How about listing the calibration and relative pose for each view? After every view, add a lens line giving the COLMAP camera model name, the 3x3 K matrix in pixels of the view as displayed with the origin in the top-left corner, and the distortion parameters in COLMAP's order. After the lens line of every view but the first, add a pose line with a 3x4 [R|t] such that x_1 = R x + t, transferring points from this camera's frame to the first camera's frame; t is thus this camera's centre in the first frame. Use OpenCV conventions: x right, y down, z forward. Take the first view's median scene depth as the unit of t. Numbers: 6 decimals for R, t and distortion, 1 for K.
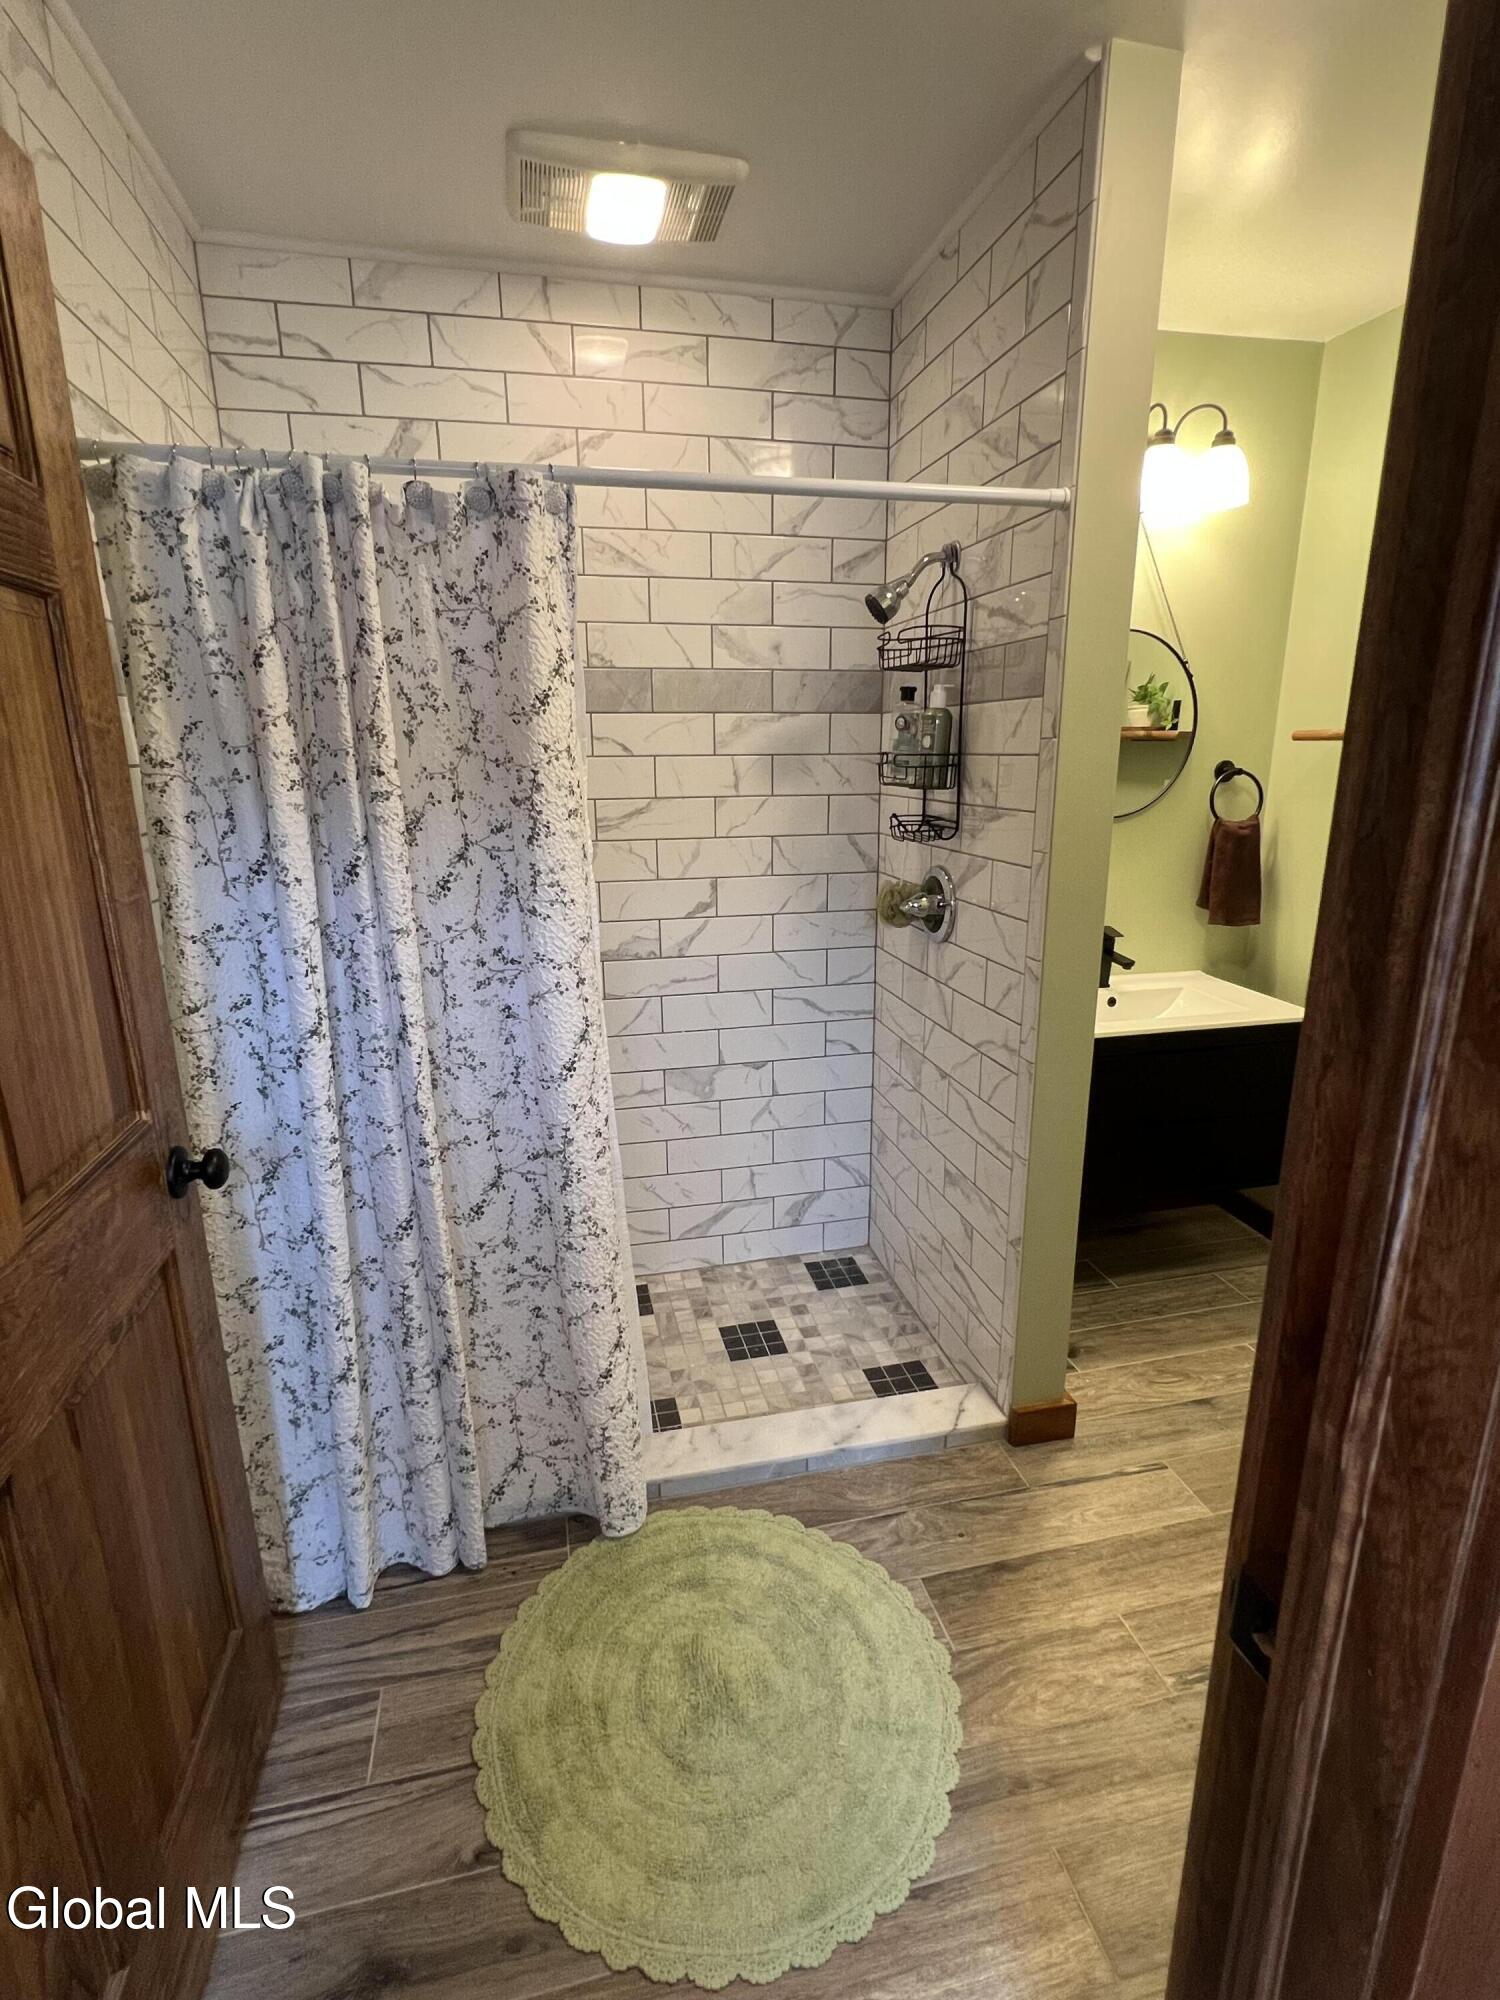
lens RADIAL K [[950.2, 0, 747.9], [0, 950.2, 1000.2], [0, 0, 1]] dist [0.002842, -0.000607]
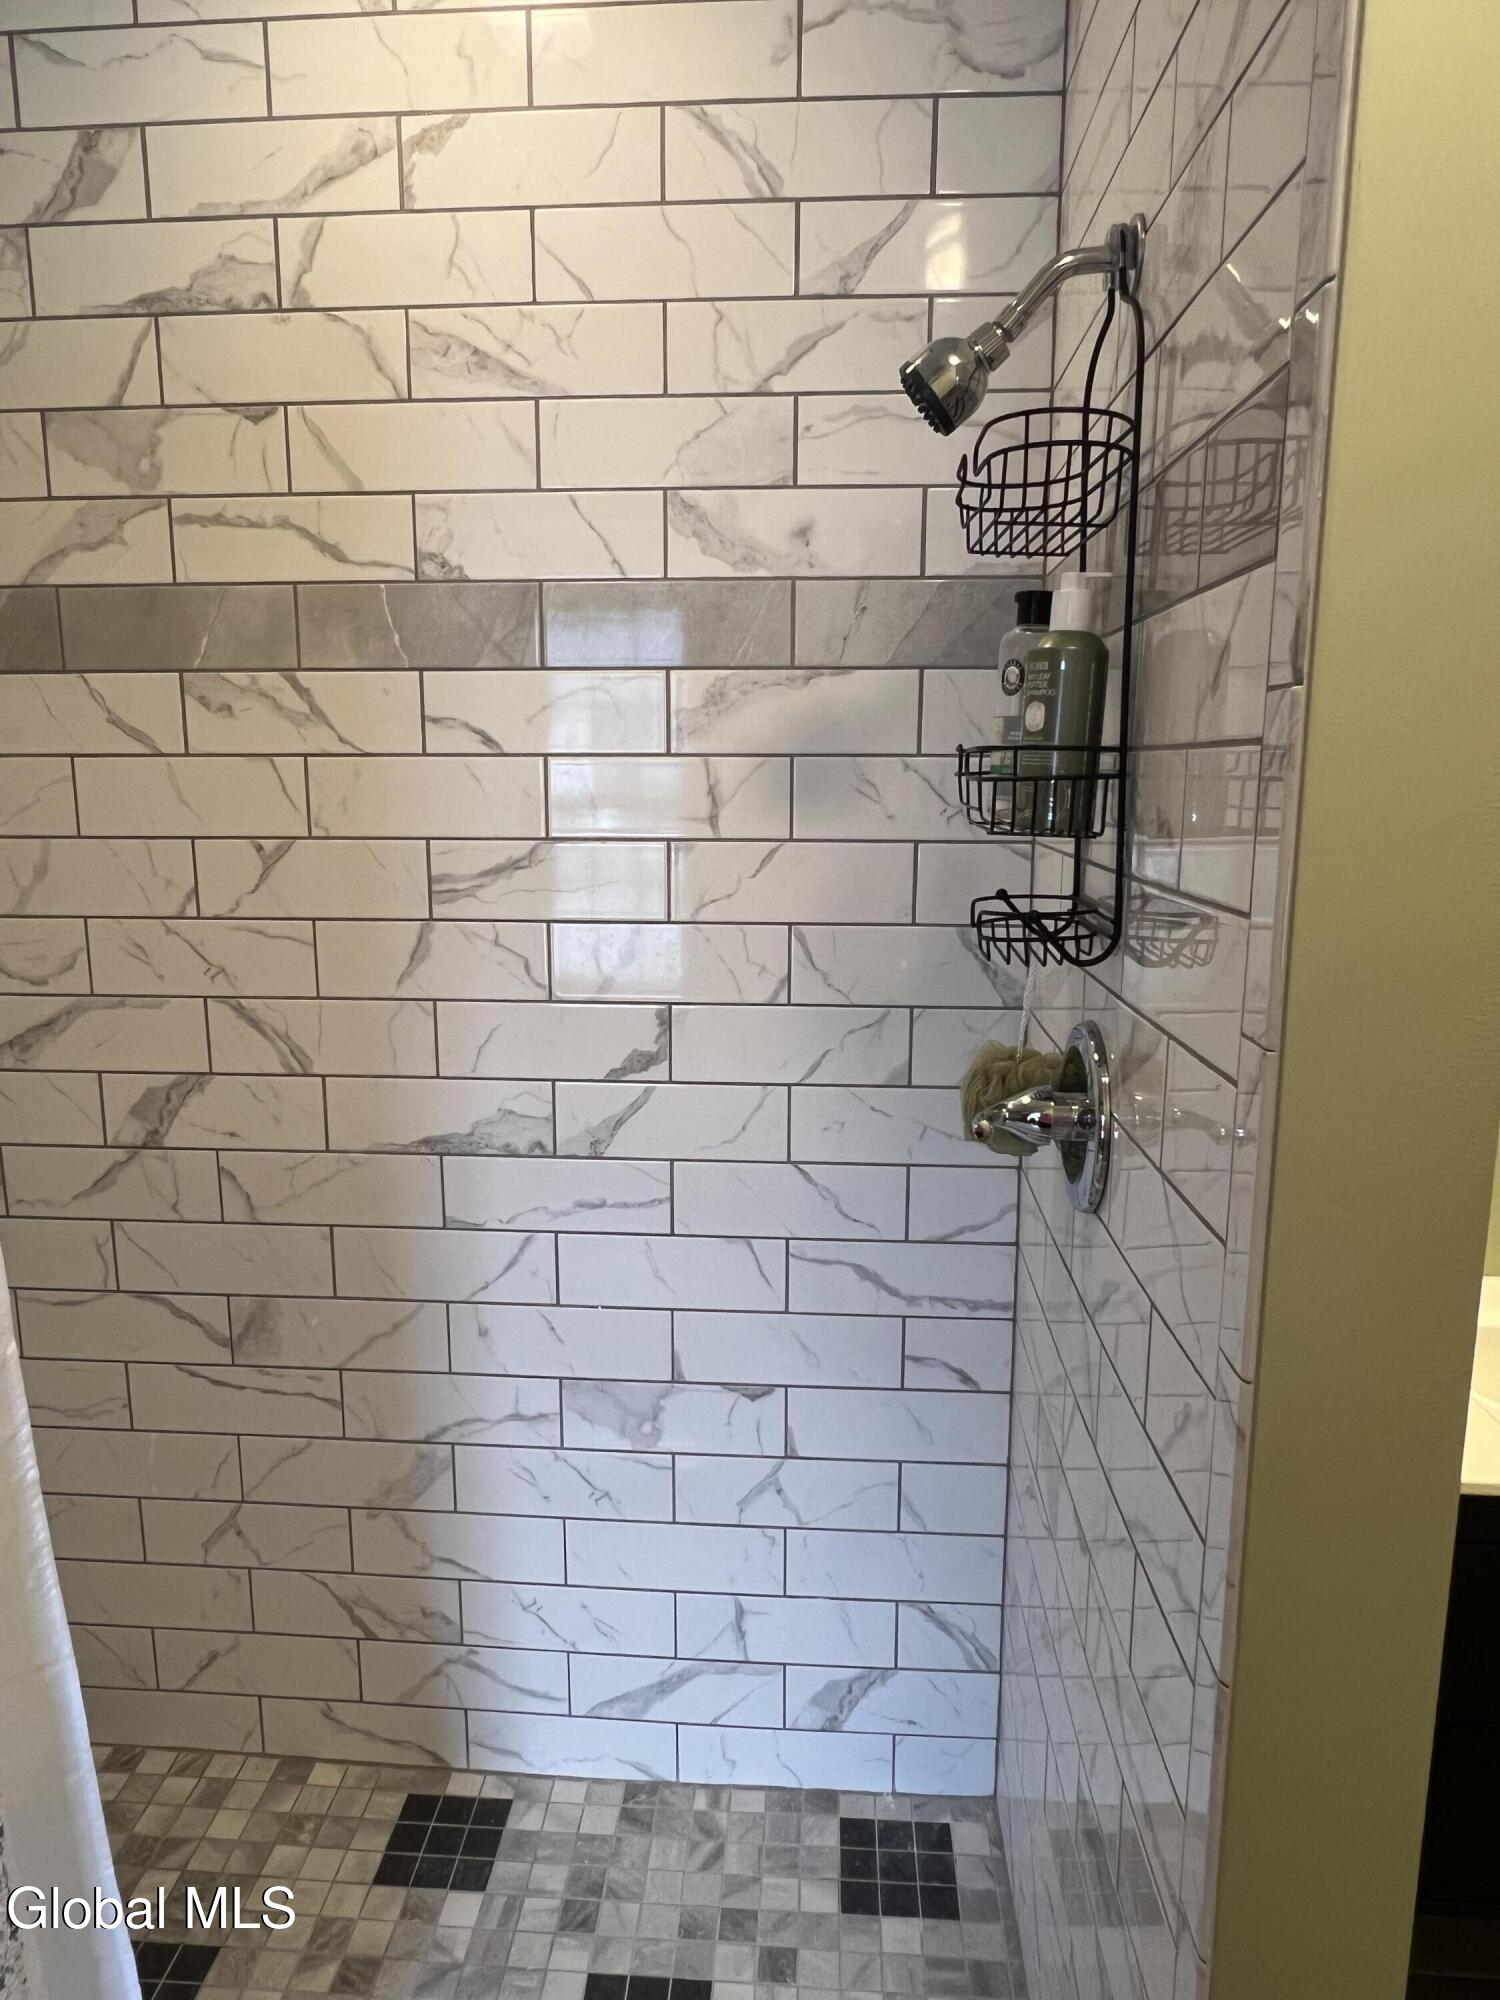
lens RADIAL K [[1279.0, 0, 744.1], [0, 1279.0, 1001.6], [0, 0, 1]] dist [0.000777, 0.000905]
pose [[0.956169, 0.060959, -0.286400, 0.188362], [-0.083342, 0.994292, -0.066614, -0.088466], [0.280704, 0.087563, 0.955792, 0.381380]]
